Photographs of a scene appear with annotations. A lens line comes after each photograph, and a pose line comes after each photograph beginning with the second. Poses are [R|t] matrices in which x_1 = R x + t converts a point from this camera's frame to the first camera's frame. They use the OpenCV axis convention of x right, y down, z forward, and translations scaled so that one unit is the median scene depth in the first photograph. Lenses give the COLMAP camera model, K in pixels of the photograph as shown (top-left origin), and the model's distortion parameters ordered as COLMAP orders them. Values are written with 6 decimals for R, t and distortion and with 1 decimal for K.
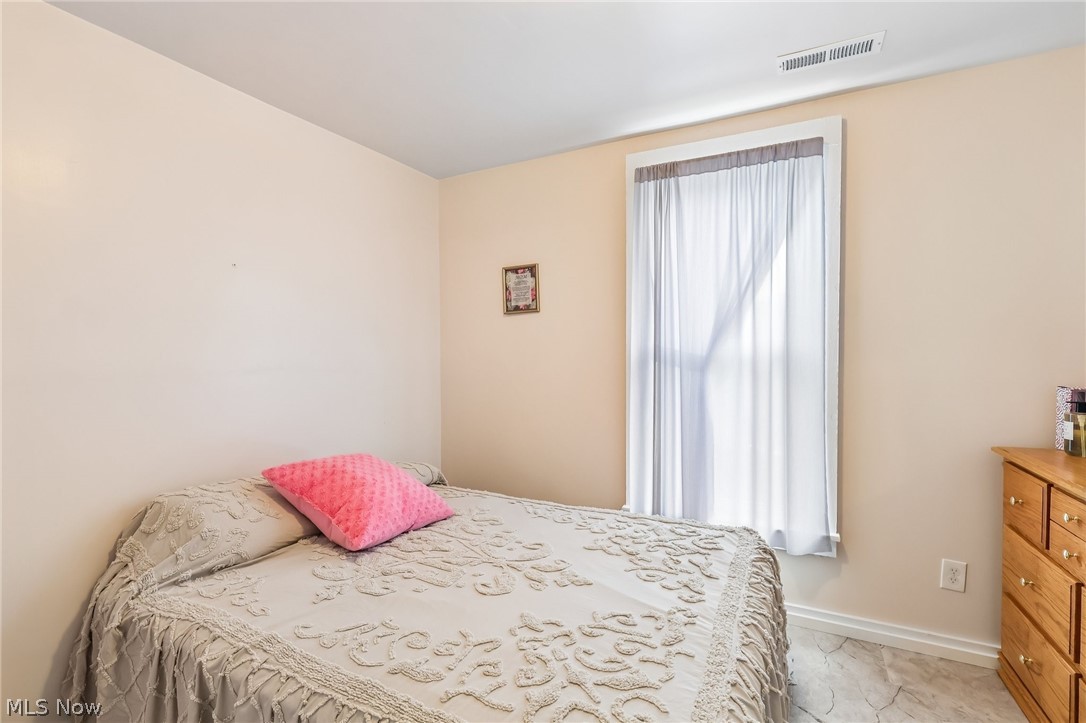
lens RADIAL K [[501.9, 0, 536.0], [0, 501.9, 358.0], [0, 0, 1]] dist [0.000501, 0.000309]
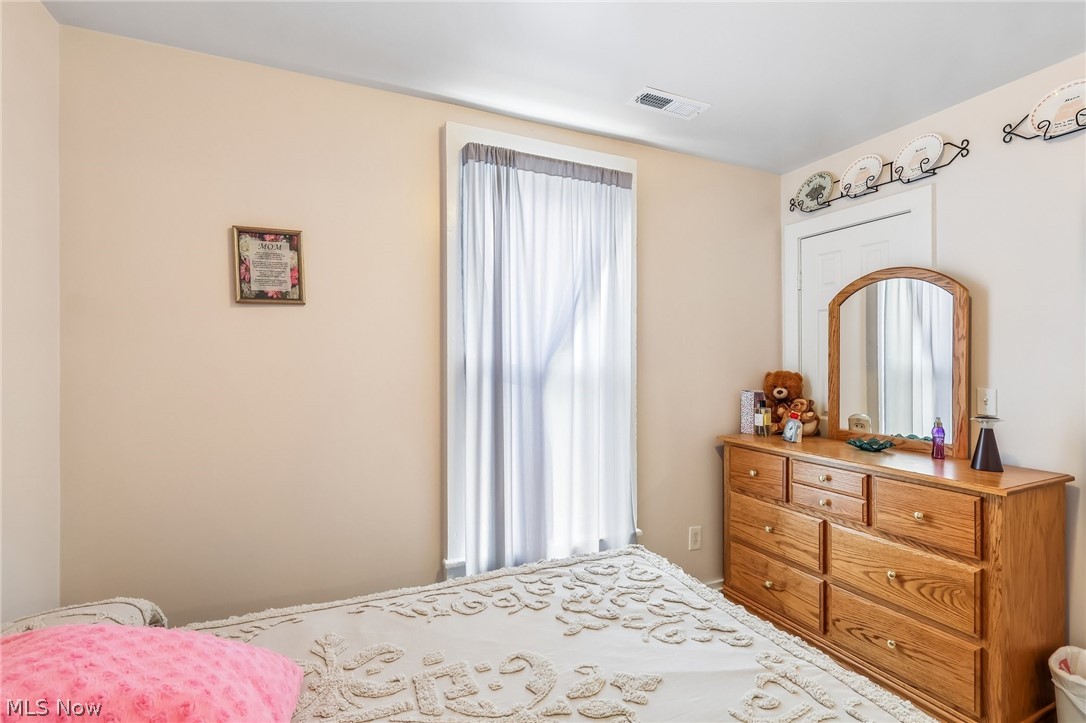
lens RADIAL K [[493.8, 0, 543.0], [0, 493.8, 361.5], [0, 0, 1]] dist [0.000268, 0.000167]
pose [[0.629758, 0.010195, 0.776724, -0.372168], [0.004720, 0.999845, -0.016951, -0.005919], [-0.776777, 0.014341, 0.629613, 0.433225]]
